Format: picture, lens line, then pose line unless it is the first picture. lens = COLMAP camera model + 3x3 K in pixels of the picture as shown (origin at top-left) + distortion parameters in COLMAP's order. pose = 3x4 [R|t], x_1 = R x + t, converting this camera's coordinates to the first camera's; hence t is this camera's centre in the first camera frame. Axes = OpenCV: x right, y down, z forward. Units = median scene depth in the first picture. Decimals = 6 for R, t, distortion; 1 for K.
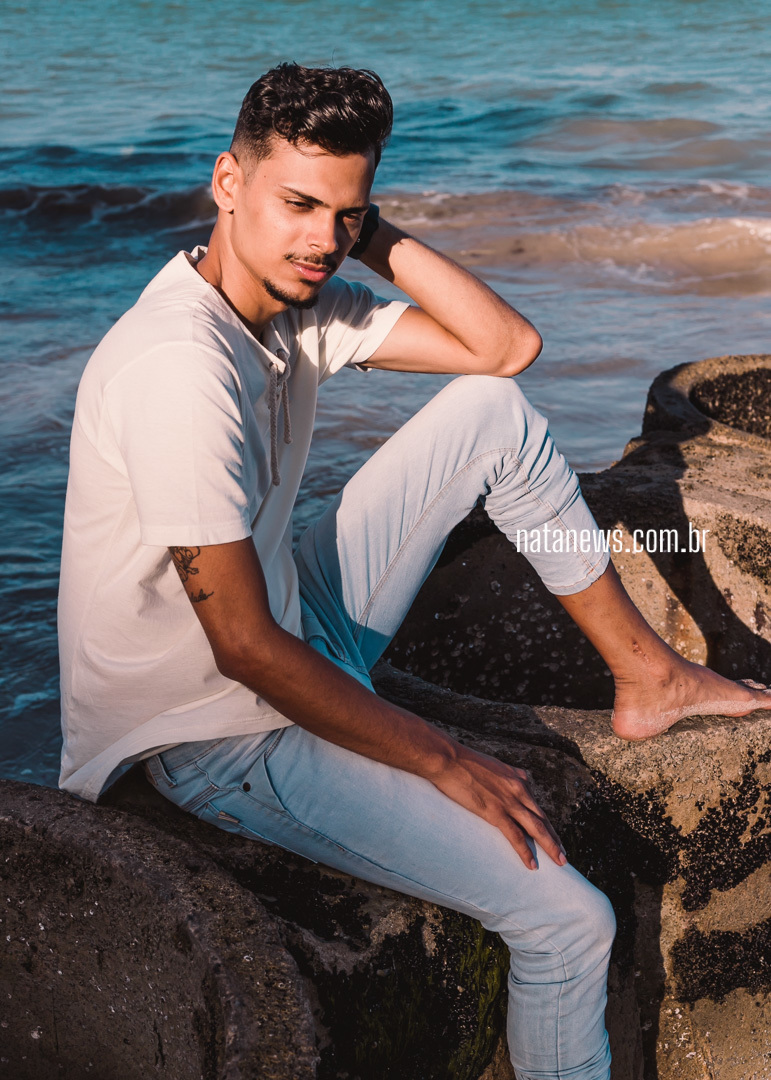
lens RADIAL K [[1739.0, 0, 385.5], [0, 1739.0, 540.0], [0, 0, 1]] dist [0.007442, 0.092323]
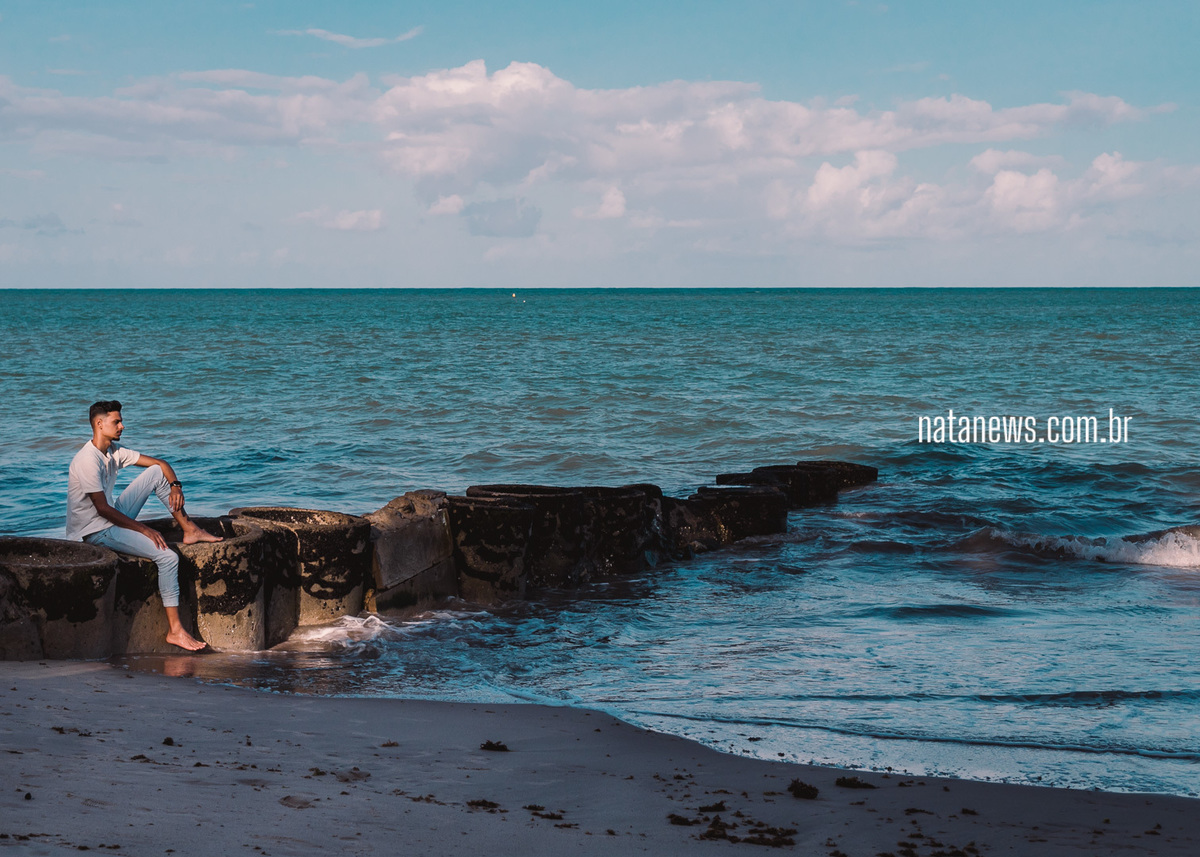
lens RADIAL K [[1932.2, 0, 600.0], [0, 1932.2, 428.5], [0, 0, 1]] dist [0.007442, 0.092323]
pose [[0.976308, 0.016819, 0.215733, 0.096166], [0.042895, 0.962147, -0.269135, 1.233733], [-0.212093, 0.272012, 0.938630, -4.109571]]
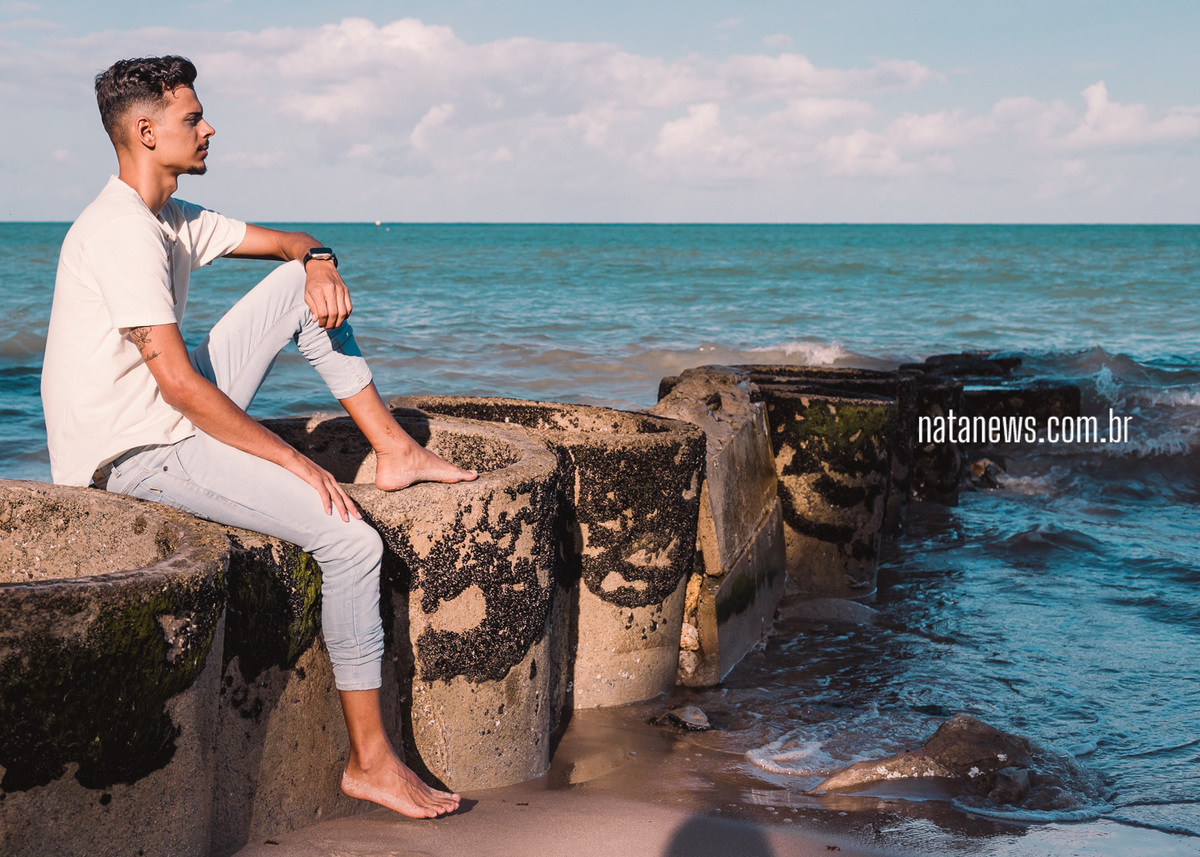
lens RADIAL K [[1932.2, 0, 600.0], [0, 1932.2, 428.5], [0, 0, 1]] dist [0.007442, 0.092323]
pose [[0.965276, 0.000932, 0.261230, -0.138845], [0.059417, 0.973000, -0.223025, 0.466269], [-0.254385, 0.230802, 0.939159, -0.764603]]
